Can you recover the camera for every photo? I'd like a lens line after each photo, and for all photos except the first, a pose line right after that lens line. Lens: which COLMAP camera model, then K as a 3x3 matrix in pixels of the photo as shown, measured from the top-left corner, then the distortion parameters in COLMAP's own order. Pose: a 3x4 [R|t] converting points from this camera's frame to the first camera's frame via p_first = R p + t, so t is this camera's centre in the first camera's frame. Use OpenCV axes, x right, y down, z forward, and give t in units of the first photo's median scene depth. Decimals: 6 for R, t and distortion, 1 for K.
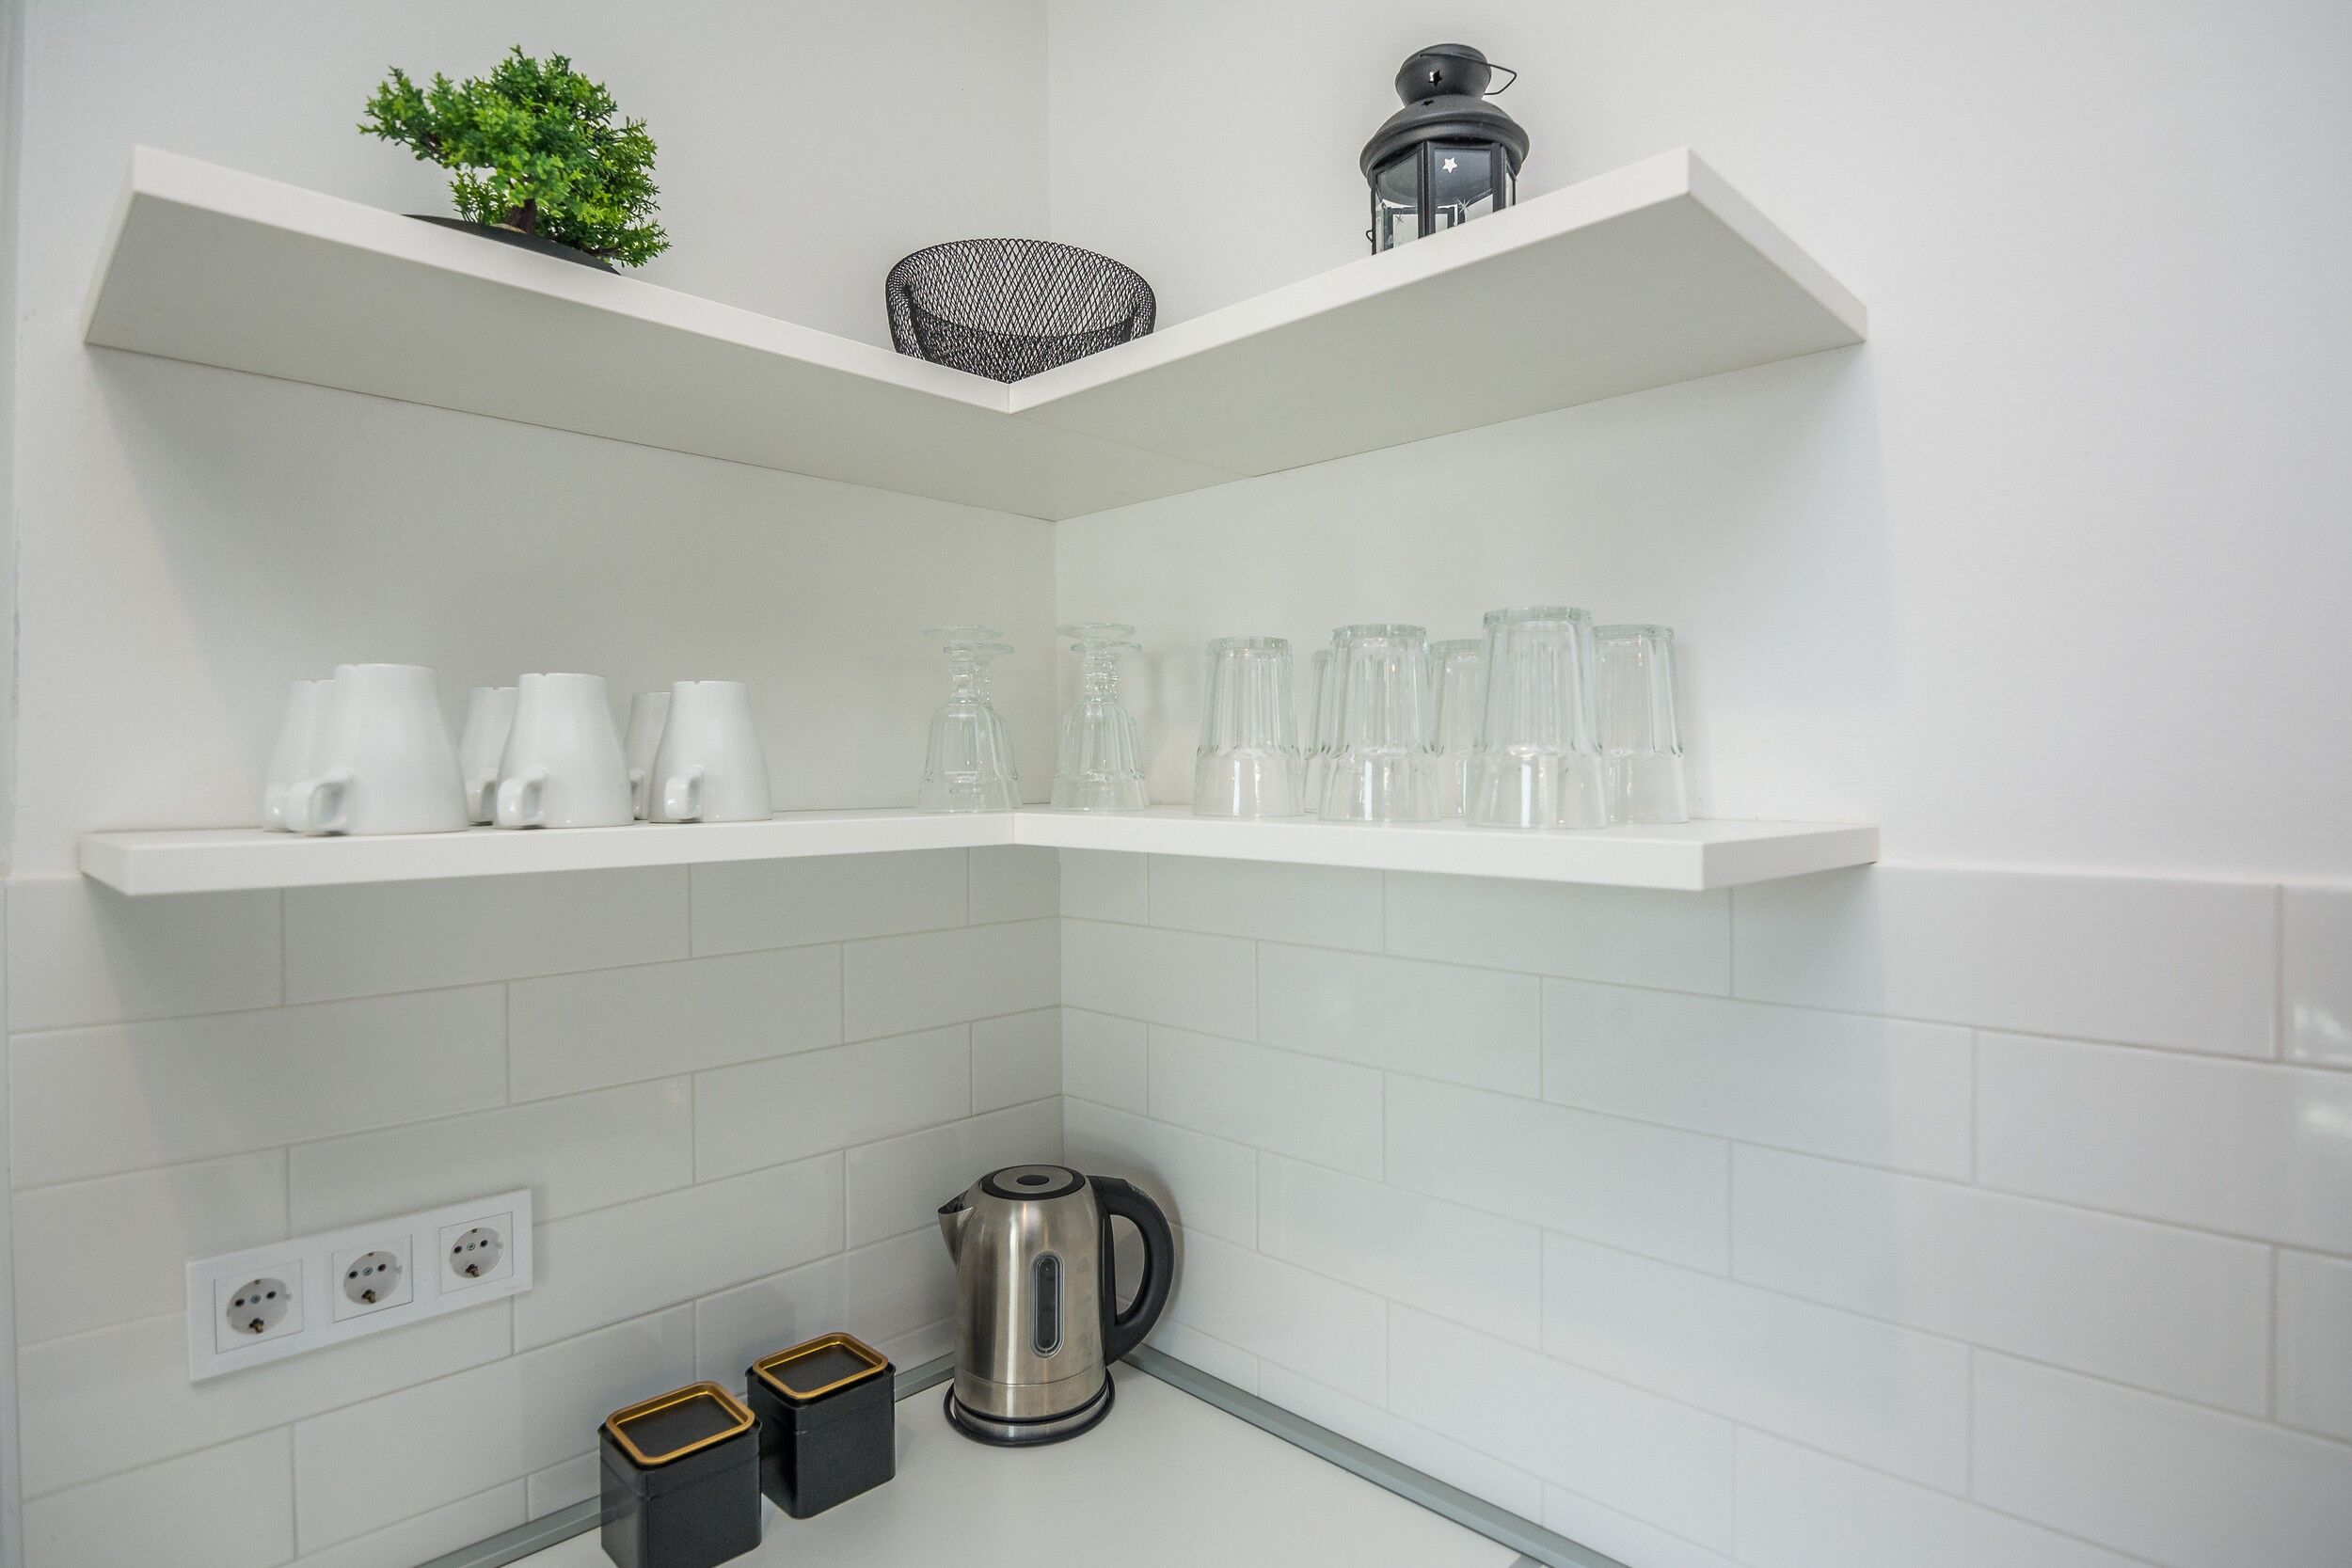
lens RADIAL K [[1188.2, 0, 1093.1], [0, 1188.2, 770.5], [0, 0, 1]] dist [-0.017434, -0.005286]
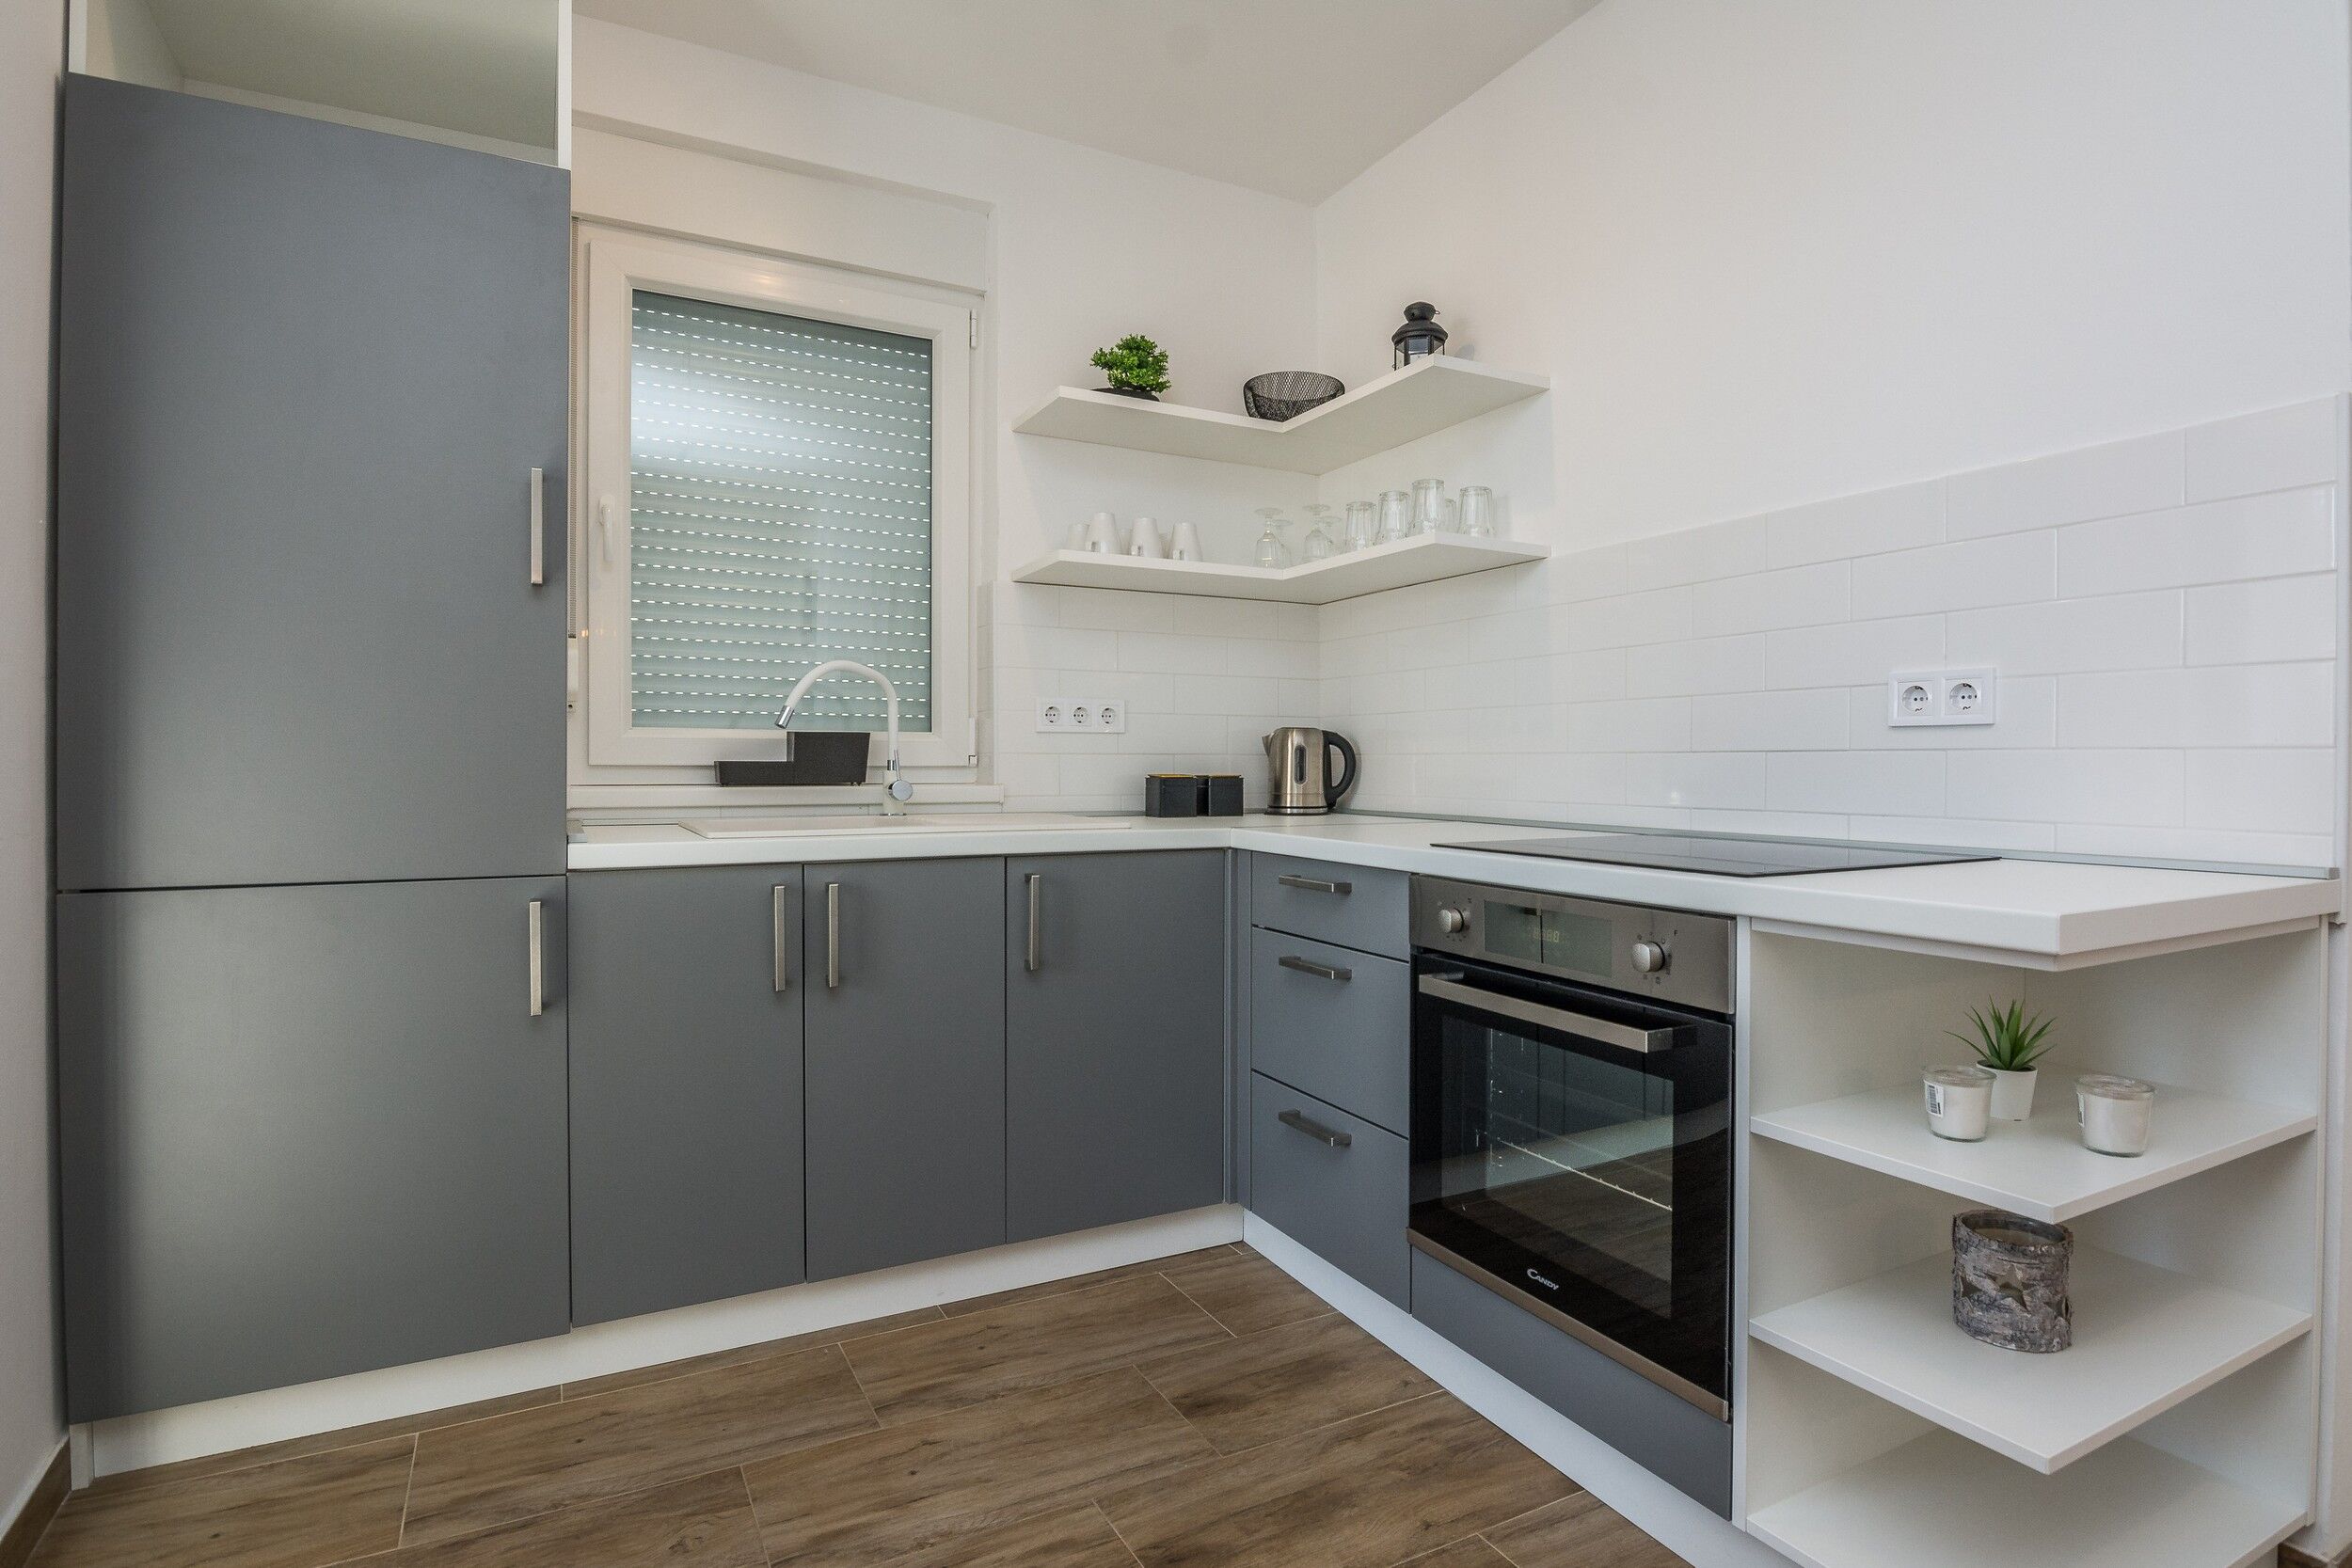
lens RADIAL K [[1188.2, 0, 1141.7], [0, 1188.2, 768.3], [0, 0, 1]] dist [-0.017434, -0.005286]
pose [[0.954423, 0.005889, -0.298399, 0.477885], [-0.009545, 0.999896, -0.010794, 0.564638], [0.298305, 0.013151, 0.954380, -1.892238]]
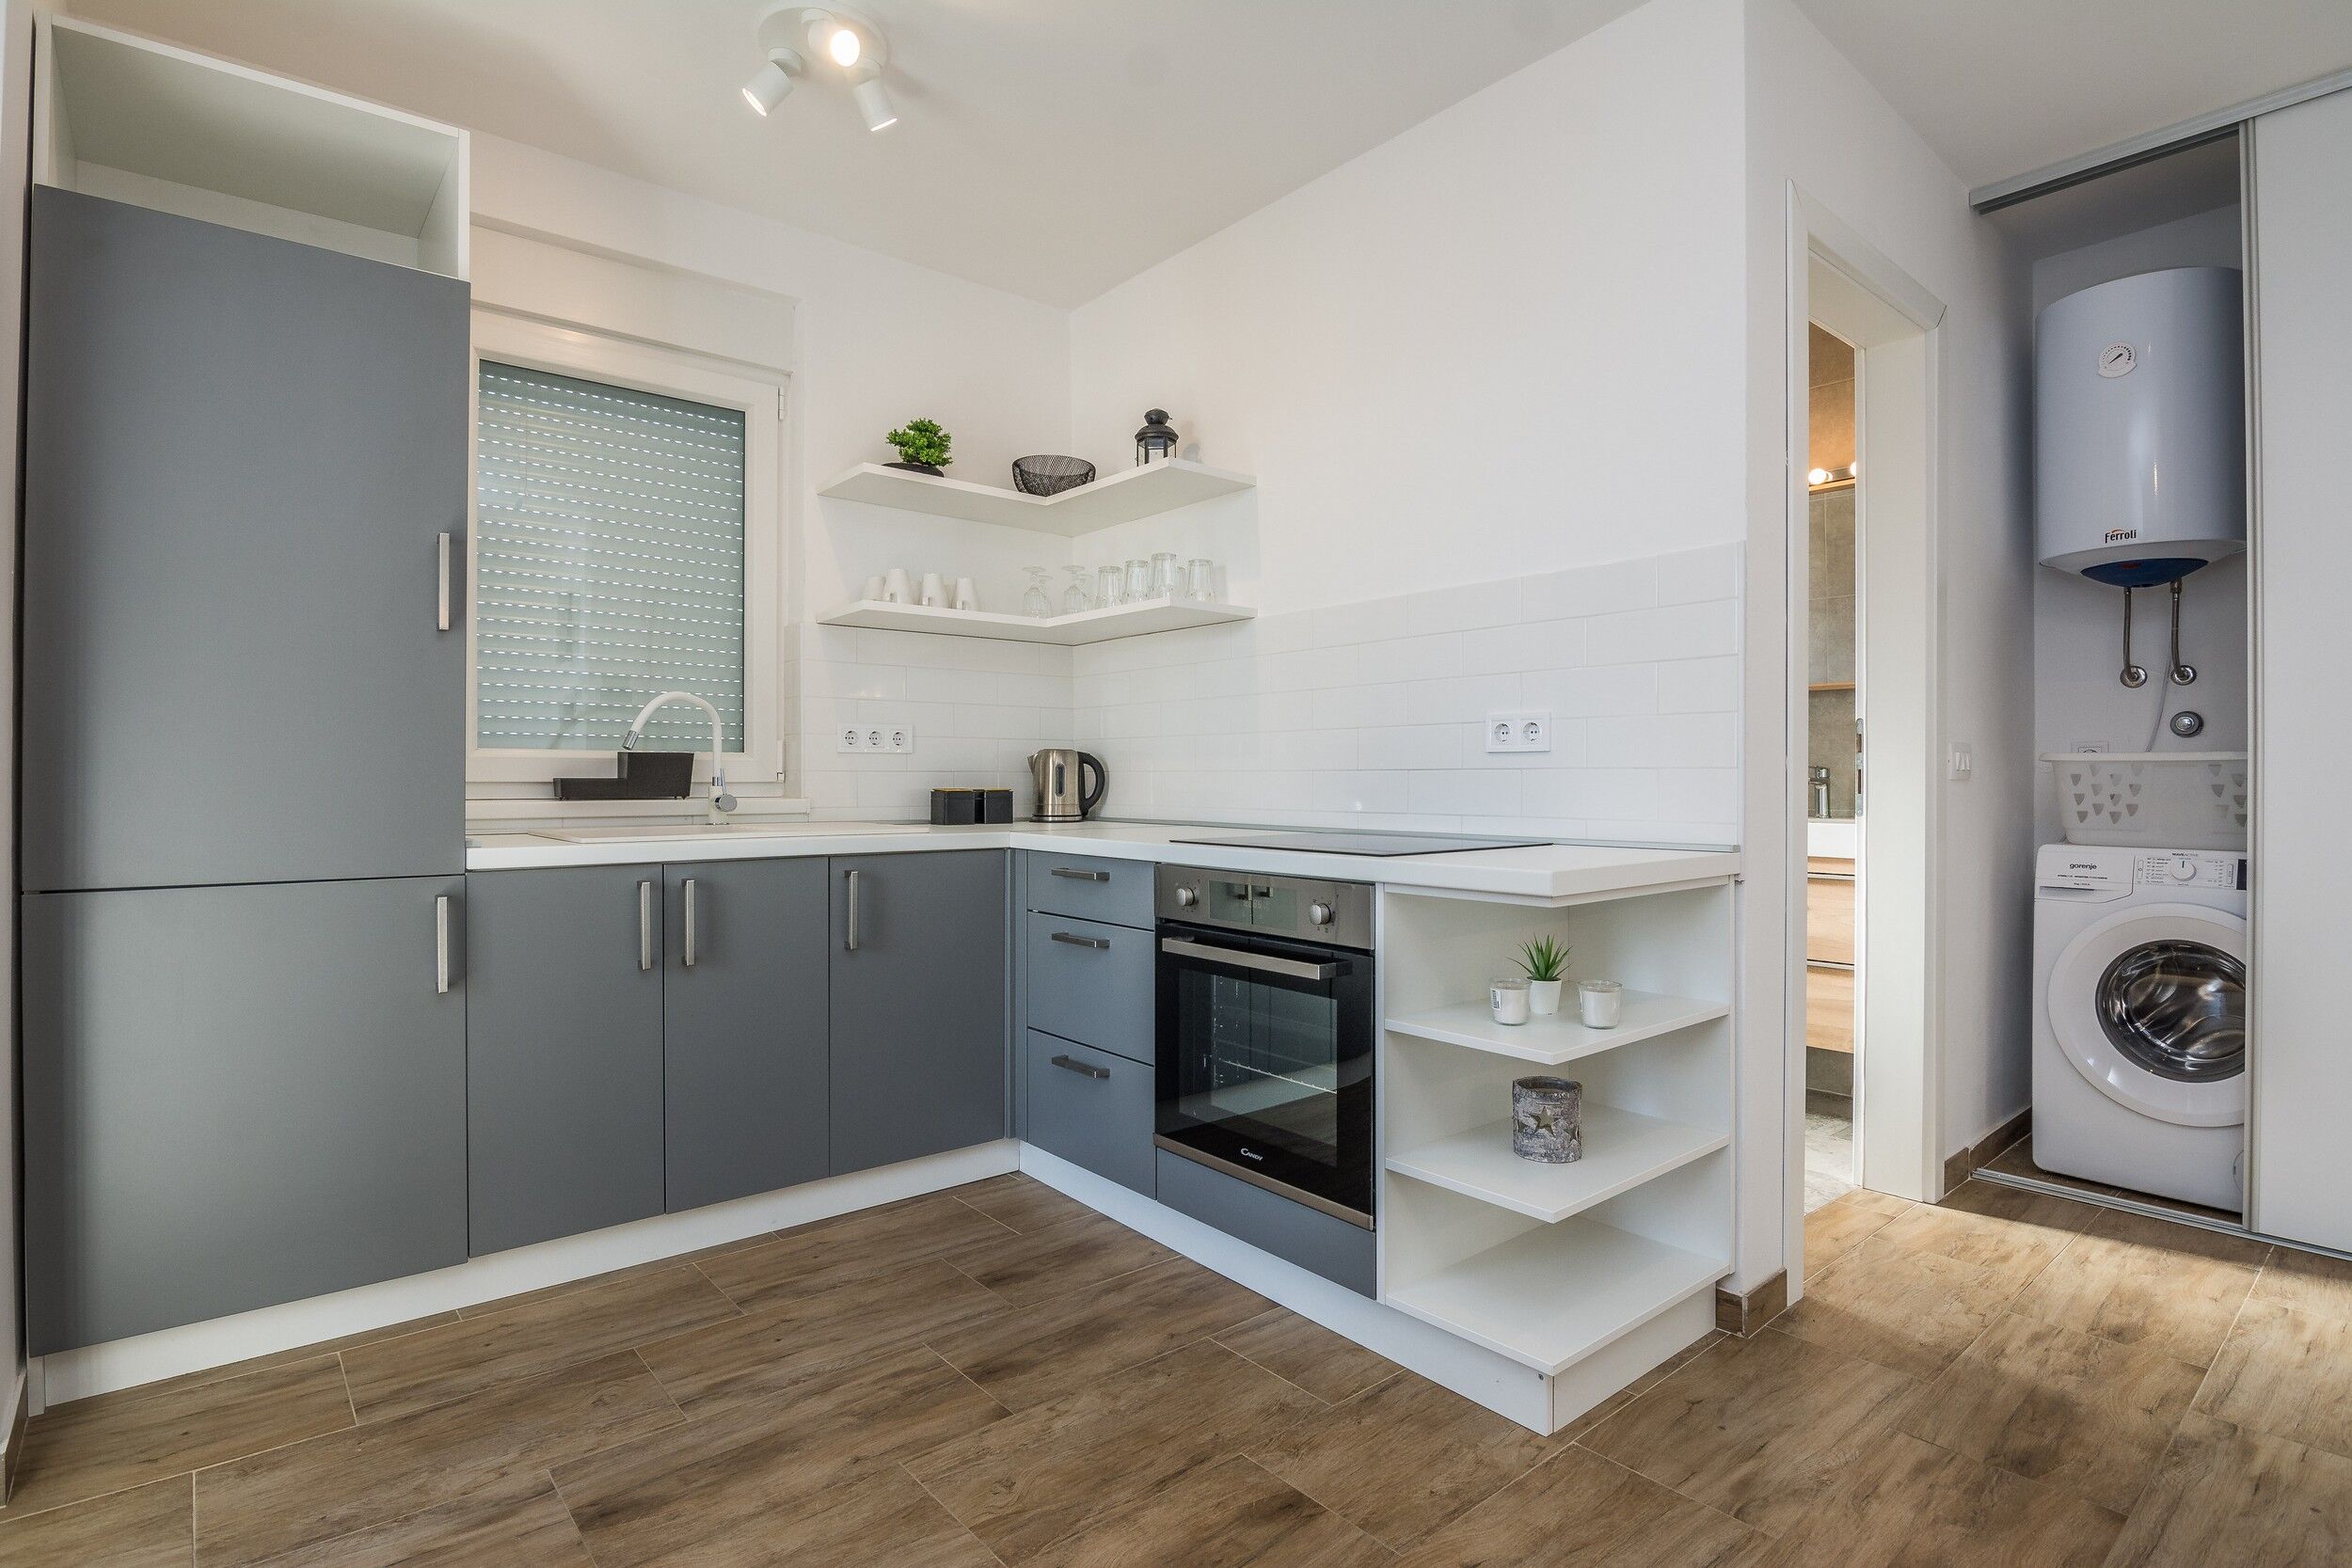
lens RADIAL K [[1188.2, 0, 1127.1], [0, 1188.2, 768.8], [0, 0, 1]] dist [-0.017434, -0.005286]
pose [[0.996204, 0.002380, -0.087019, 0.482717], [-0.004506, 0.999696, -0.024242, 0.571281], [0.086934, 0.024542, 0.995912, -2.505086]]
